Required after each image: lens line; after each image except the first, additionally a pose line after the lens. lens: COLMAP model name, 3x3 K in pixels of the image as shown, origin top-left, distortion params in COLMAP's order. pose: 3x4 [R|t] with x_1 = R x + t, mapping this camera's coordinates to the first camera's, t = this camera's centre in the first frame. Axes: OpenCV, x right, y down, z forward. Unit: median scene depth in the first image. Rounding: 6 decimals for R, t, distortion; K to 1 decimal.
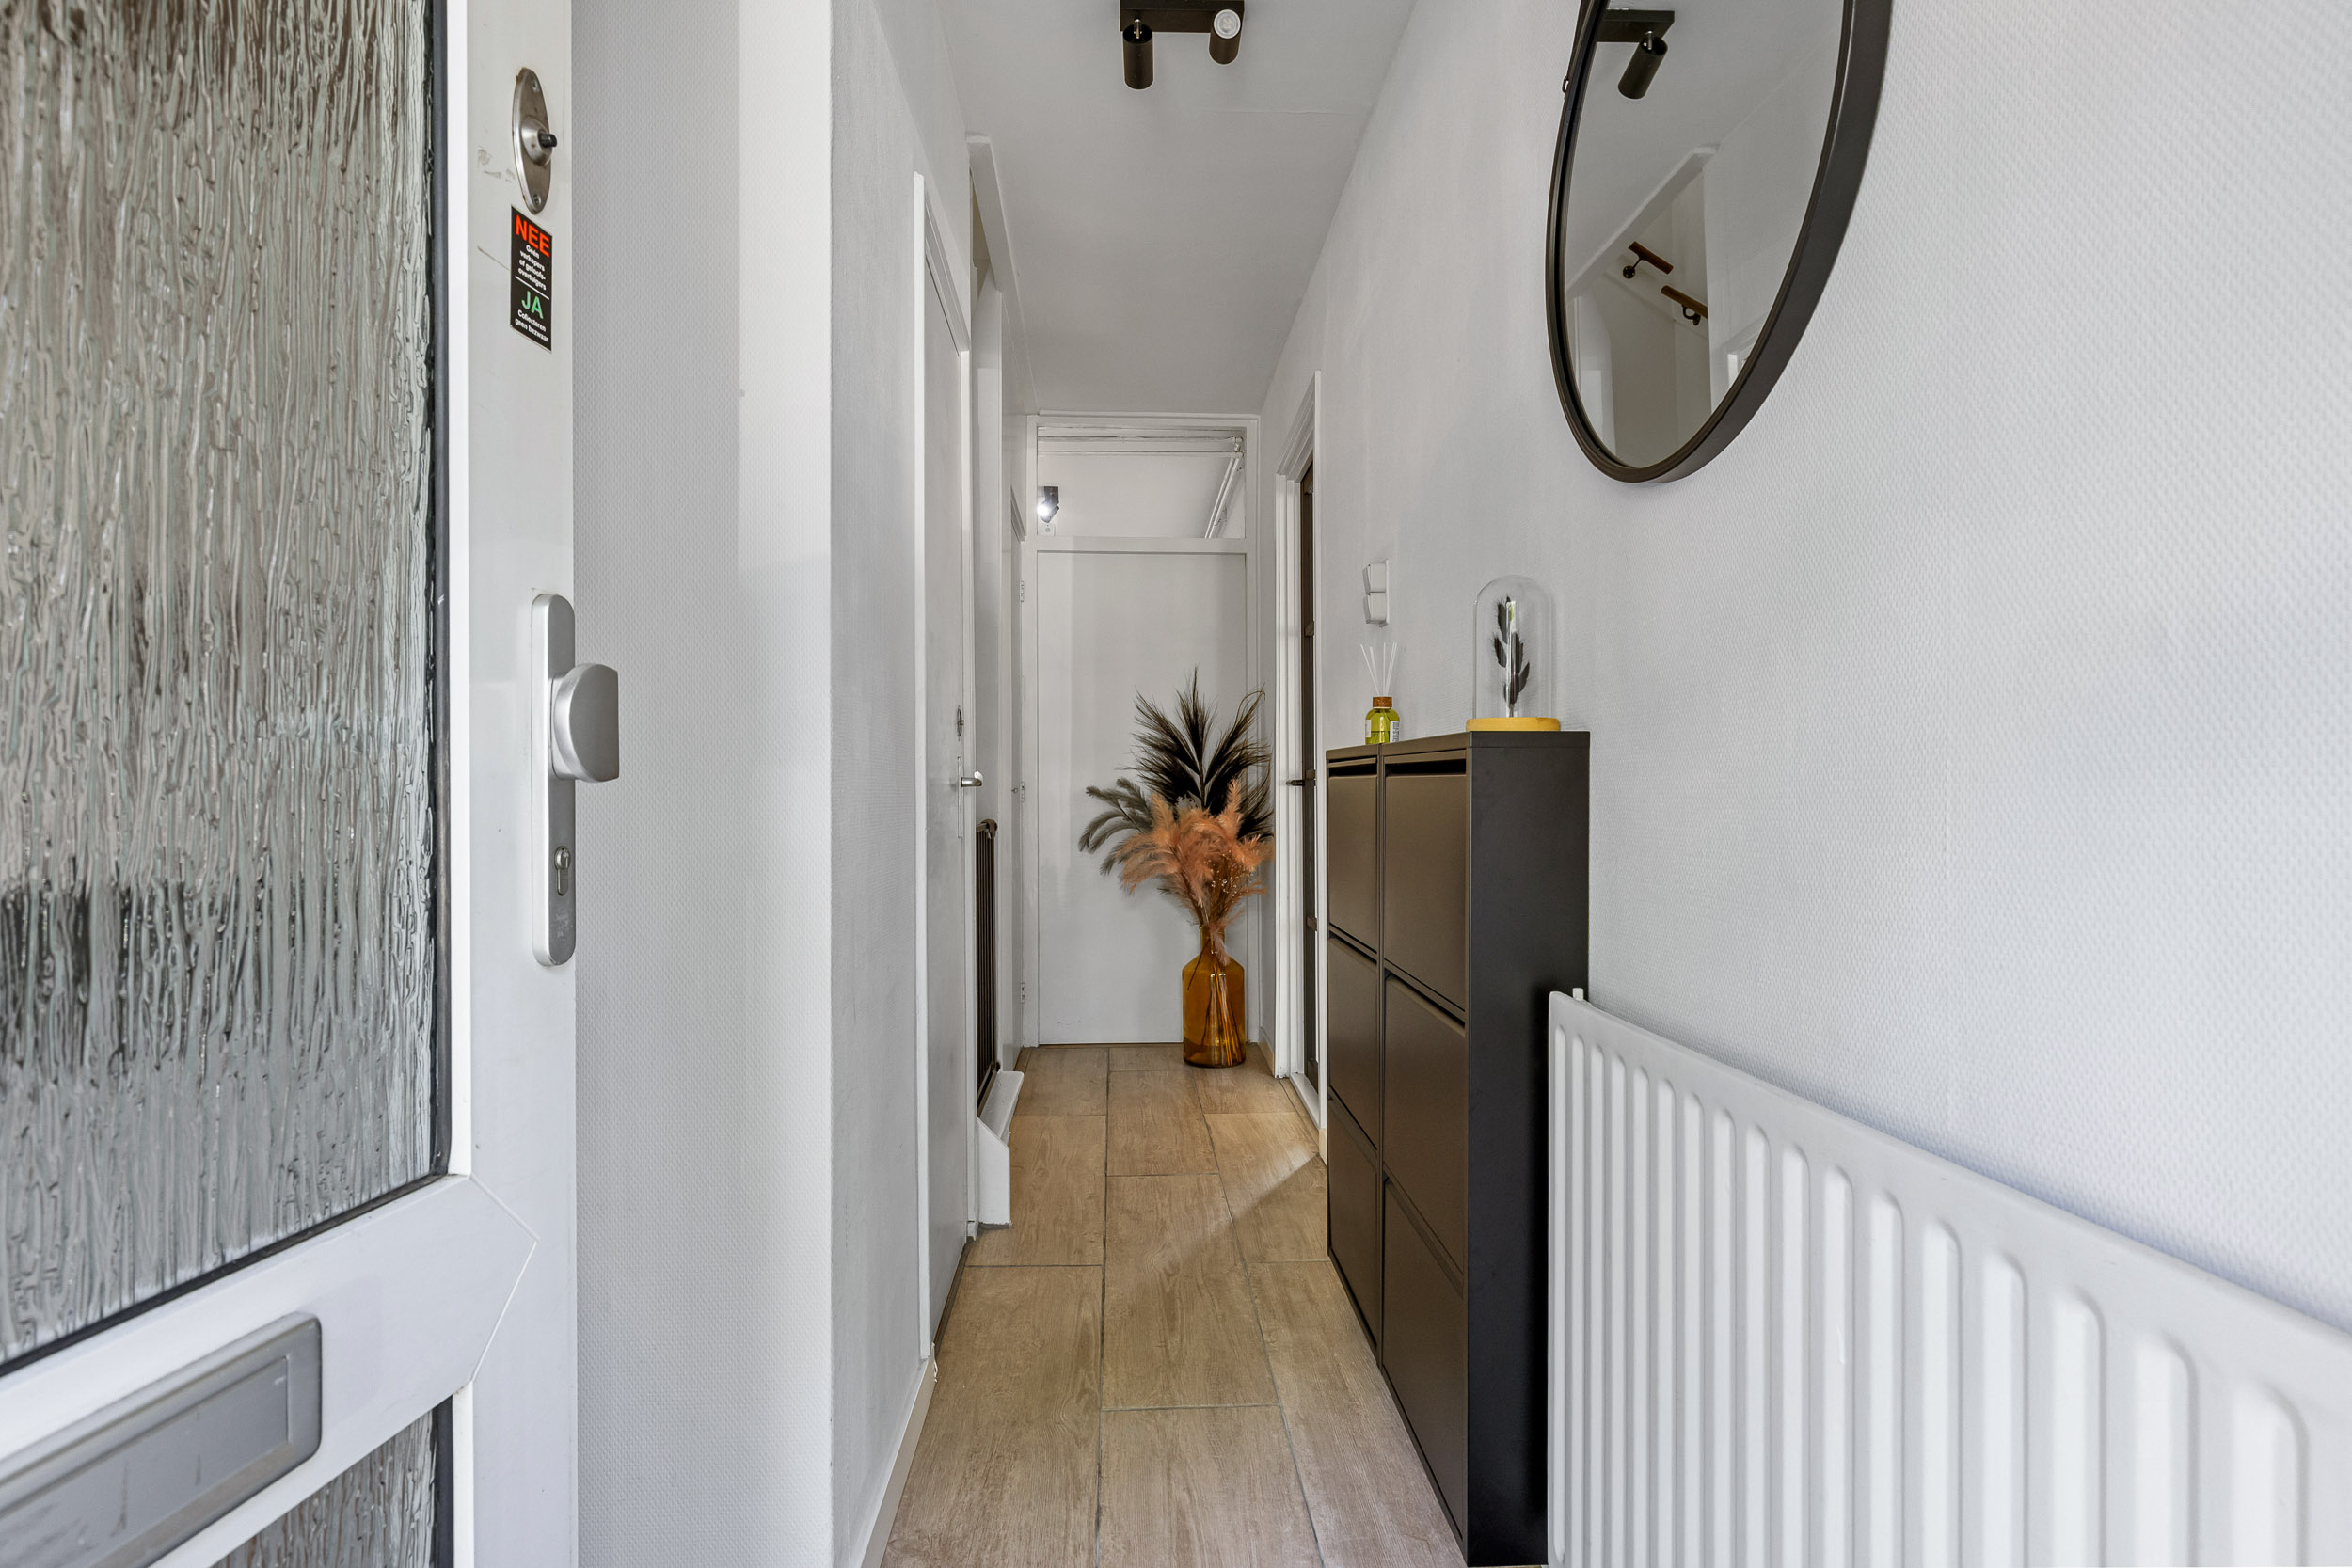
lens RADIAL K [[1252.2, 0, 1177.8], [0, 1252.2, 776.2], [0, 0, 1]] dist [0.035948, 0.000203]
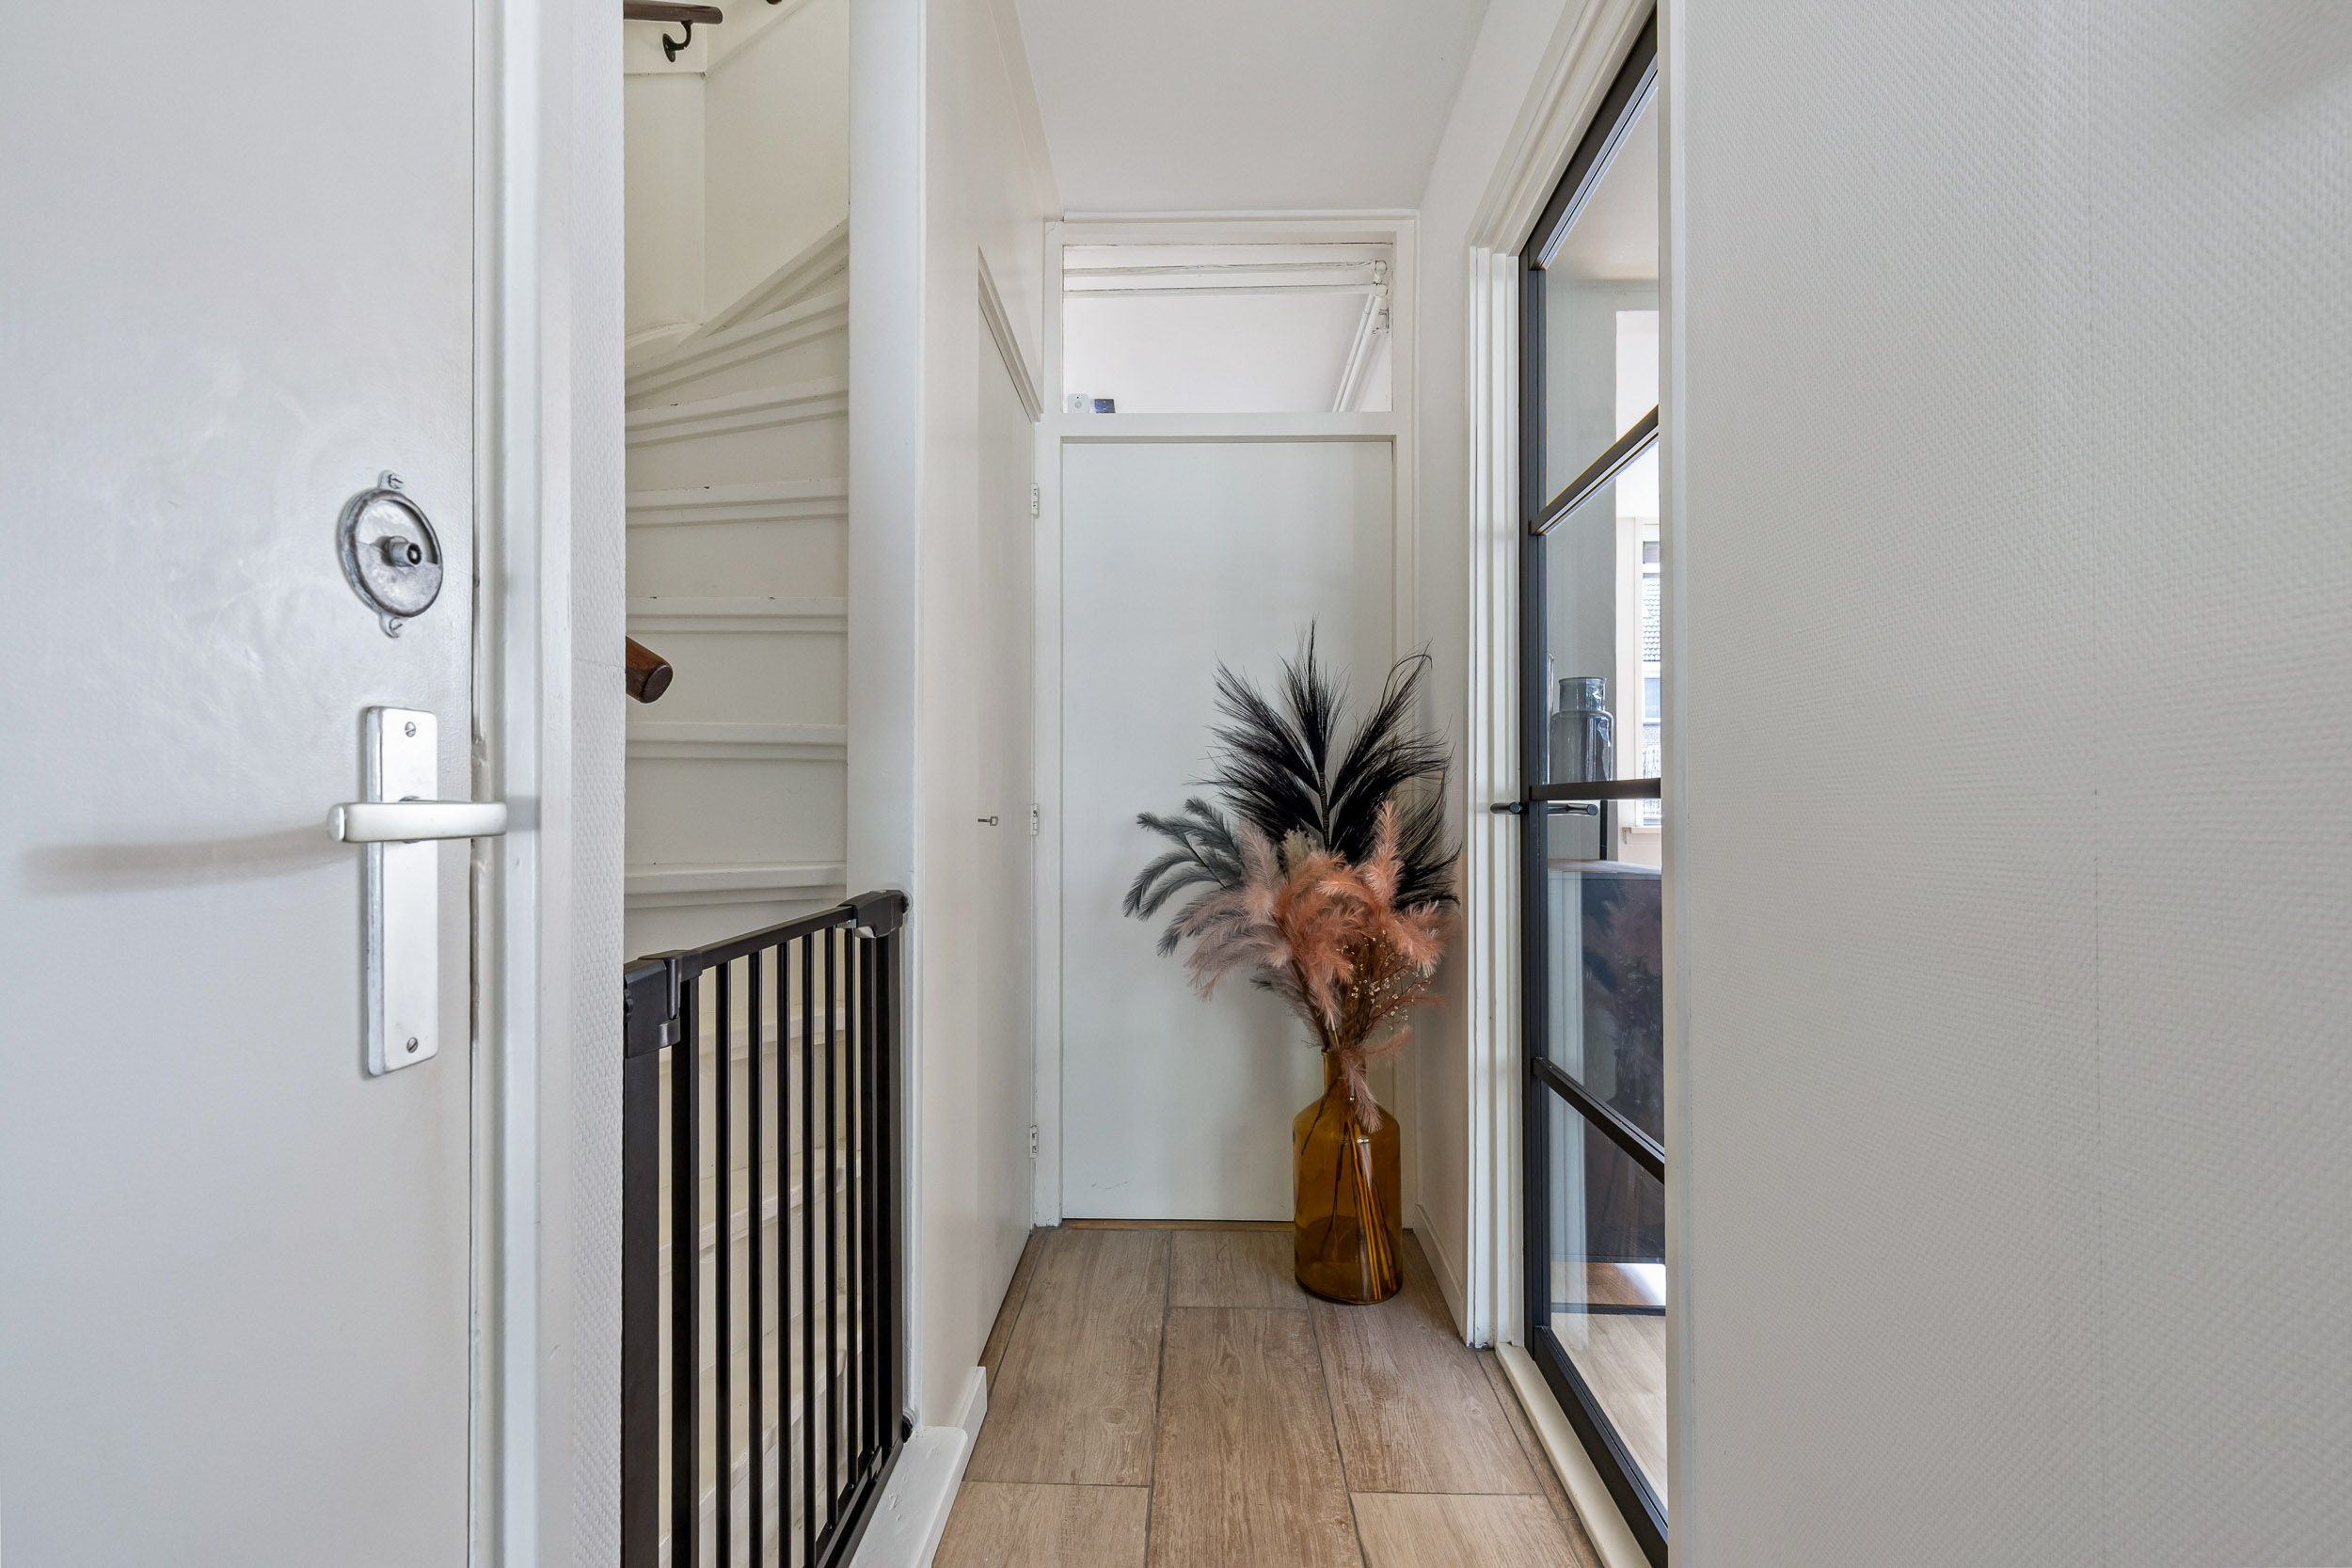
lens RADIAL K [[1076.3, 0, 1176.0], [0, 1076.3, 796.8], [0, 0, 1]] dist [0.003547, -0.000100]
pose [[0.996933, 0.001410, -0.078248, -0.011839], [-0.001624, 0.999995, -0.002678, 0.001989], [0.078243, 0.002797, 0.996930, 0.479343]]
